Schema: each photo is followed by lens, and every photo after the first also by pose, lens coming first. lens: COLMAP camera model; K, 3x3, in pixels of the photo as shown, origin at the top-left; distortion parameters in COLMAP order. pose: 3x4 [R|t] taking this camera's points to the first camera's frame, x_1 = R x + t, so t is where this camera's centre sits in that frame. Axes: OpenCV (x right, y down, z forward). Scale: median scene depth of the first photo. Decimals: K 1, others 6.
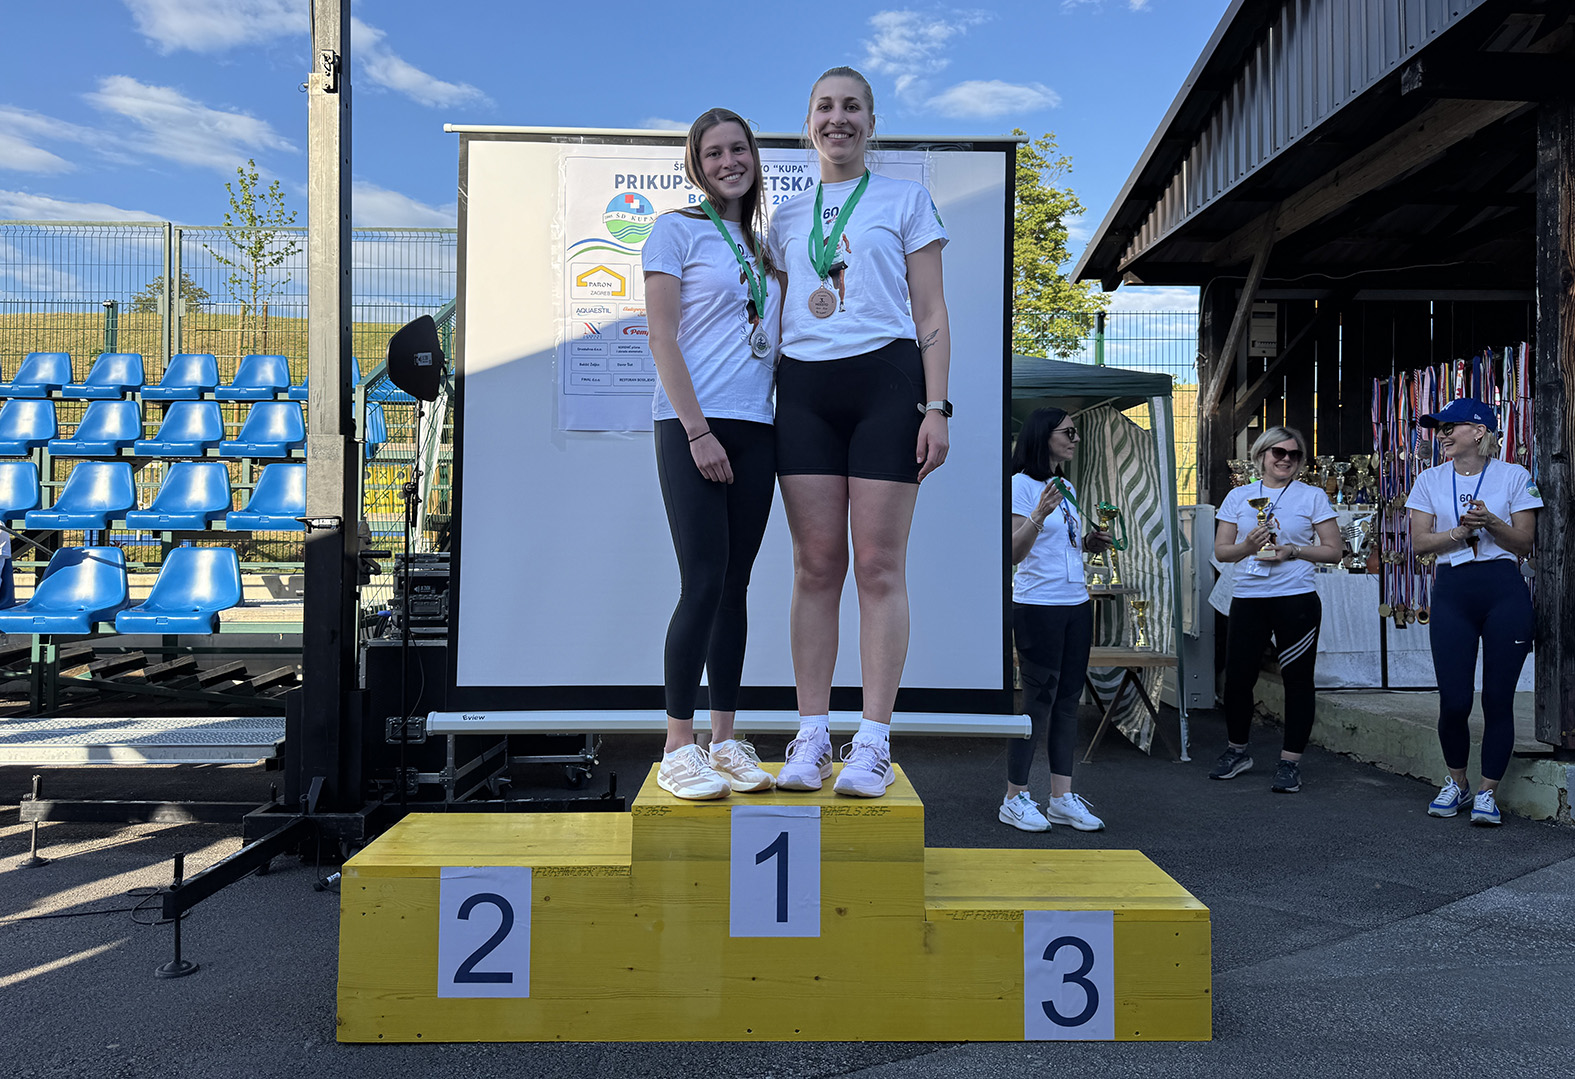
lens RADIAL K [[1063.6, 0, 790.9], [0, 1063.6, 515.3], [0, 0, 1]] dist [0.003436, -0.005558]
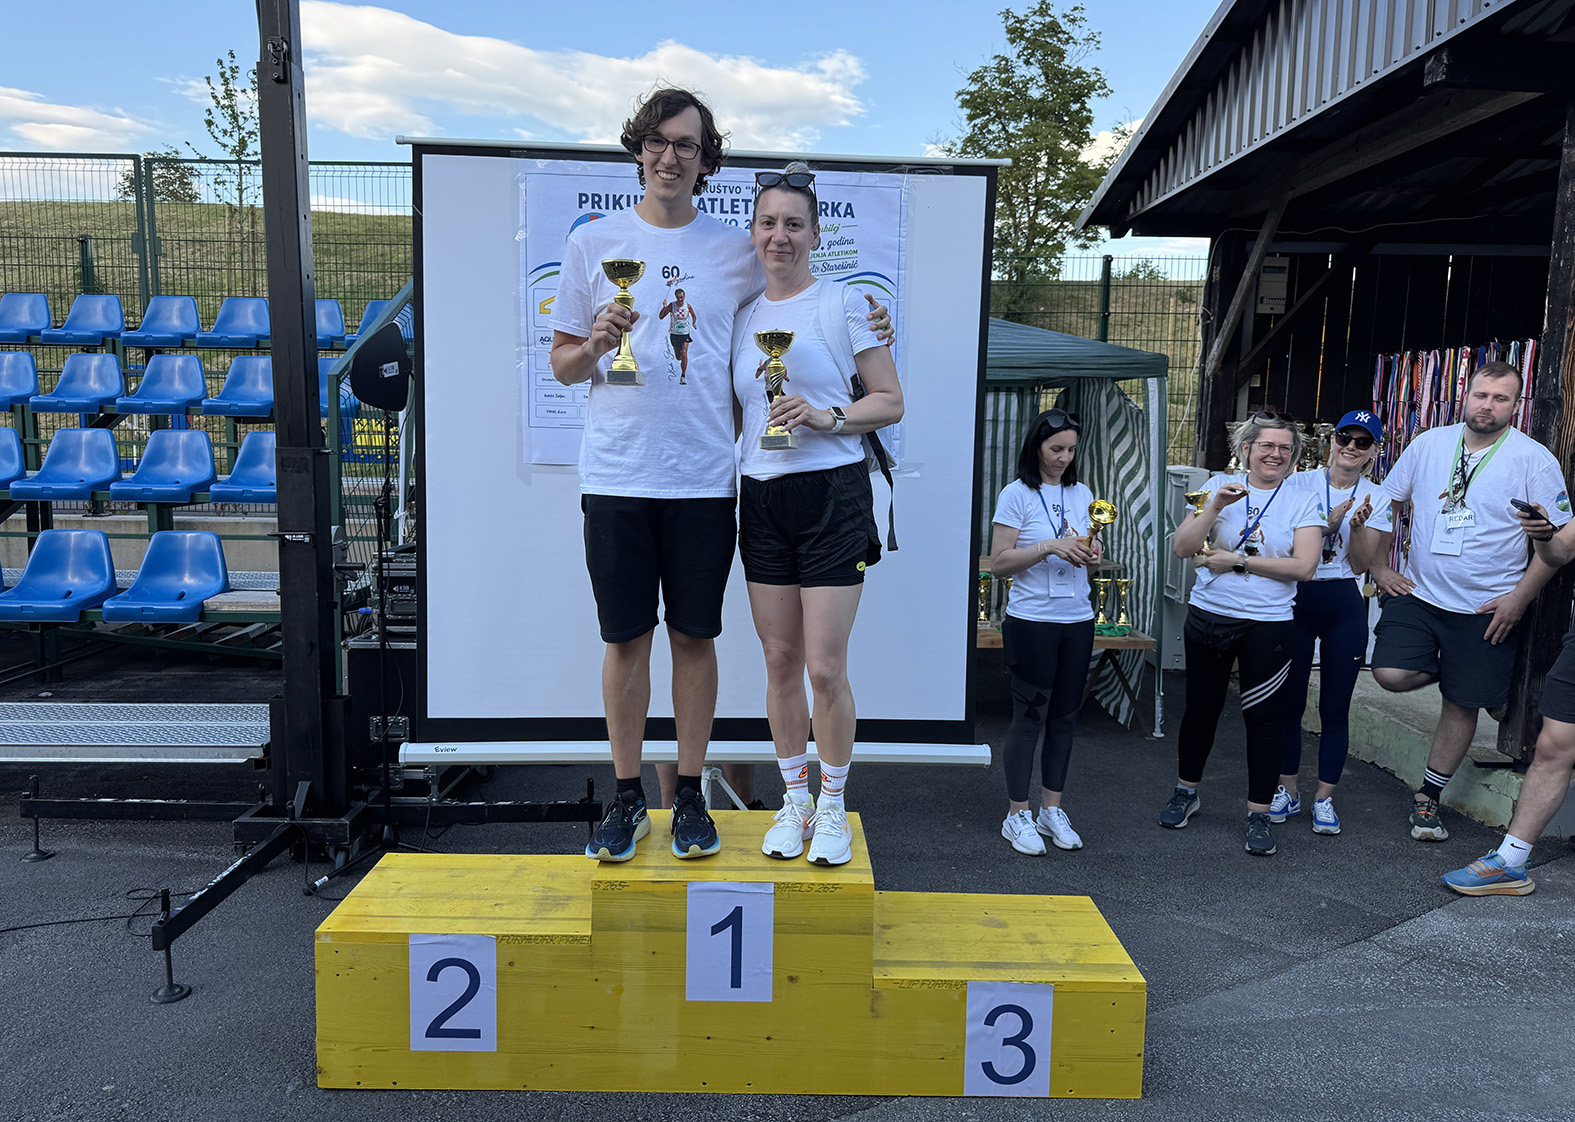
lens RADIAL K [[1064.2, 0, 791.7], [0, 1064.2, 550.6], [0, 0, 1]] dist [-0.004565, 0.000886]
pose [[0.999892, 0.013366, -0.006126, 0.031173], [-0.012389, 0.990290, 0.138467, -0.123454], [0.007917, -0.138376, 0.990348, 0.013904]]
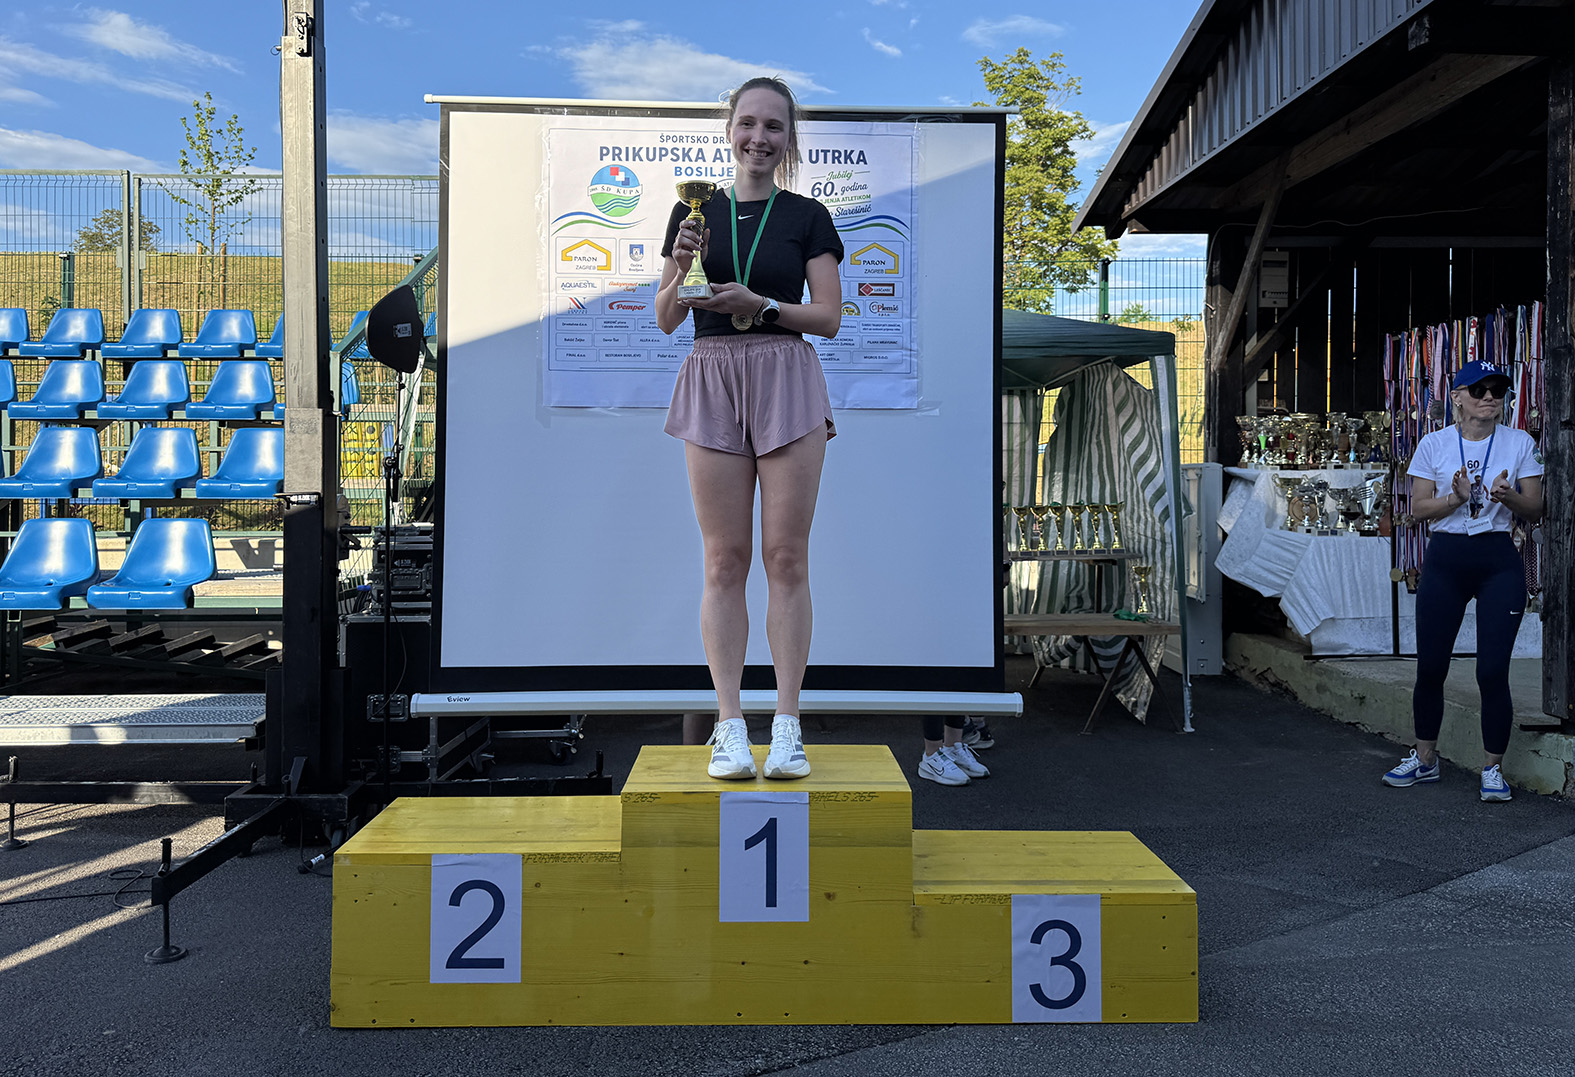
lens RADIAL K [[1133.5, 0, 781.8], [0, 1133.5, 478.4], [0, 0, 1]] dist [0.008219, -0.011381]
pose [[0.999992, -0.004105, -0.000255, 0.002290], [0.004108, 0.999863, 0.016021, -0.026278], [0.000189, -0.016022, 0.999872, -0.043685]]
